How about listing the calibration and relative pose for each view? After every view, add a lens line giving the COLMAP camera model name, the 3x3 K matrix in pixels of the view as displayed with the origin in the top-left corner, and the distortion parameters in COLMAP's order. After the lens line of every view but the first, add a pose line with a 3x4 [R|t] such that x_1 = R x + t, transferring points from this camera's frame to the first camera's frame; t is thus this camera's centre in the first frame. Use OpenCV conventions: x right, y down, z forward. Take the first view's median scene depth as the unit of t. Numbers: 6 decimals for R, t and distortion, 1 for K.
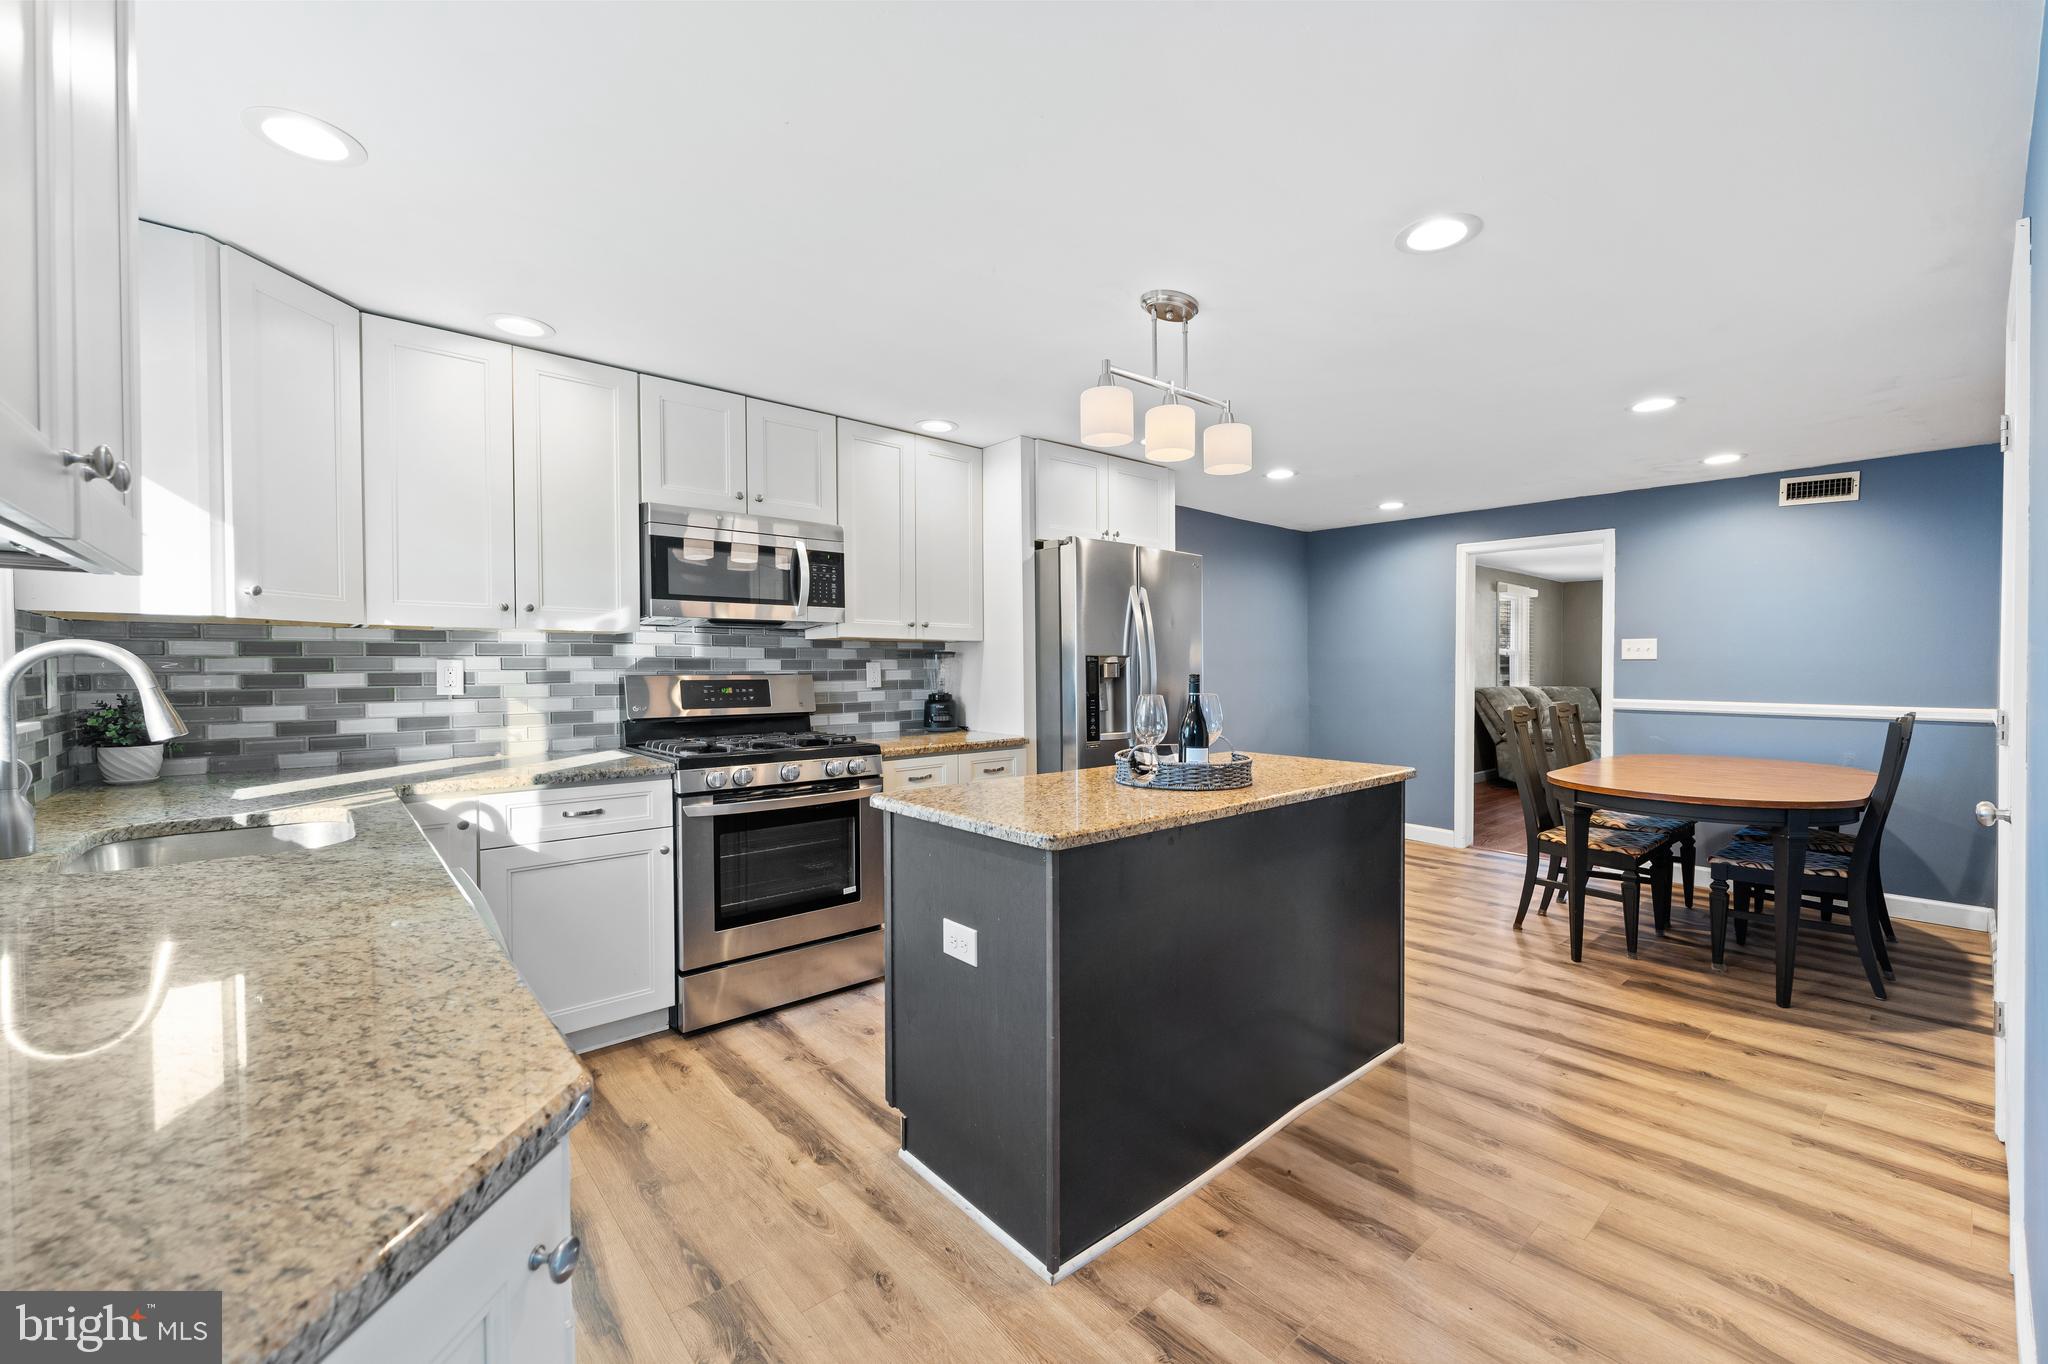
lens RADIAL K [[824.4, 0, 1013.8], [0, 824.4, 674.8], [0, 0, 1]] dist [0.002441, -0.000903]
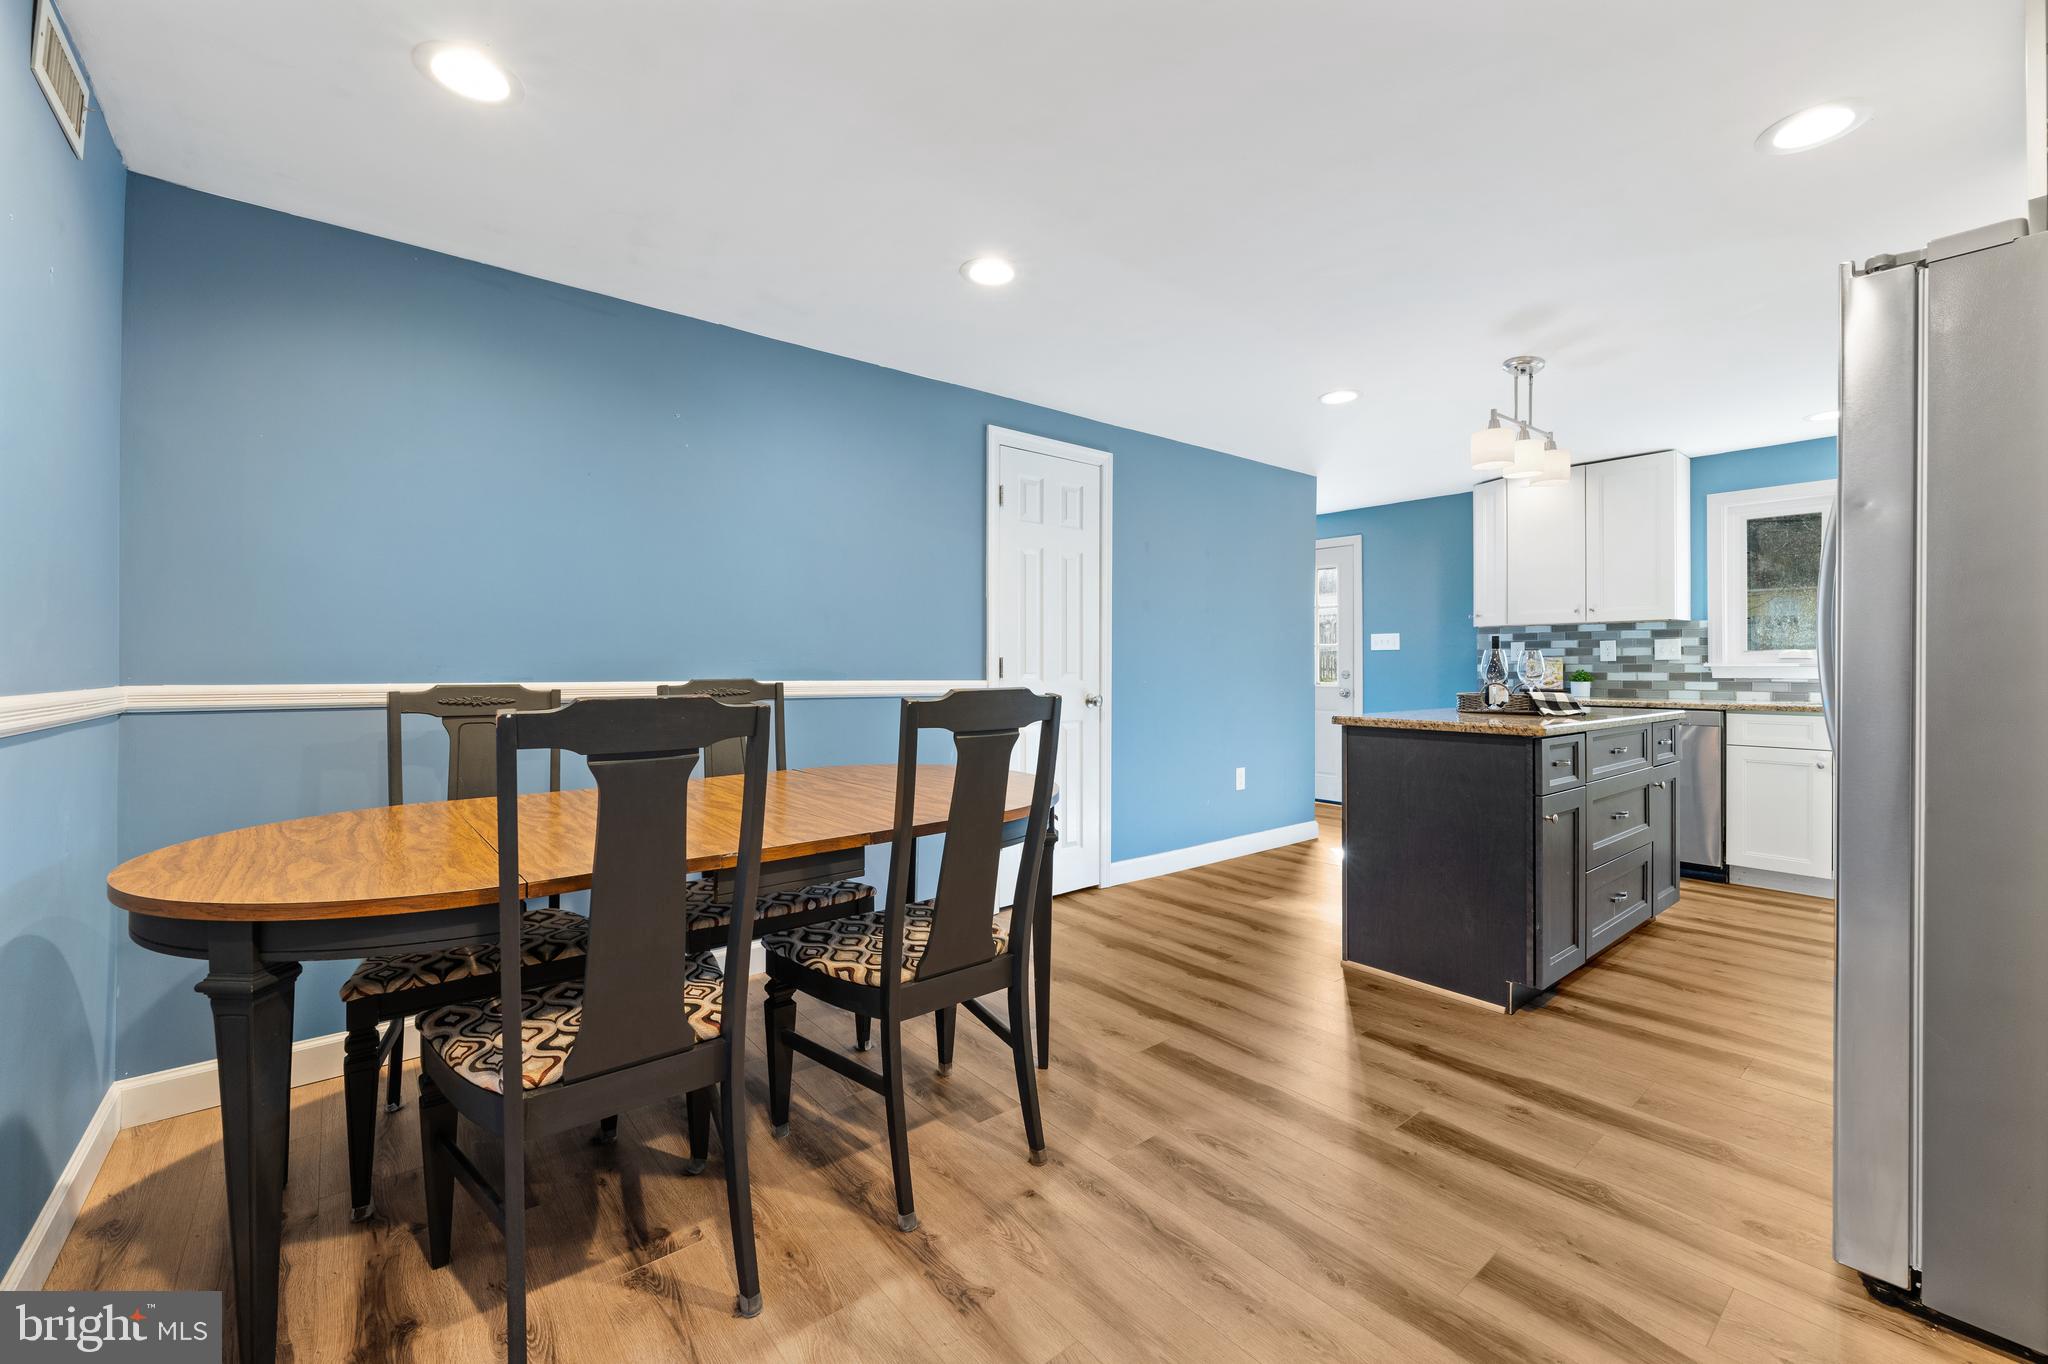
lens RADIAL K [[824.4, 0, 1031.5], [0, 824.4, 663.3], [0, 0, 1]] dist [0.002441, -0.000903]
pose [[-0.999881, -0.001326, 0.015389, 0.709244], [-0.001212, 0.999972, 0.007402, 0.025852], [-0.015398, 0.007382, -0.999854, 1.724065]]
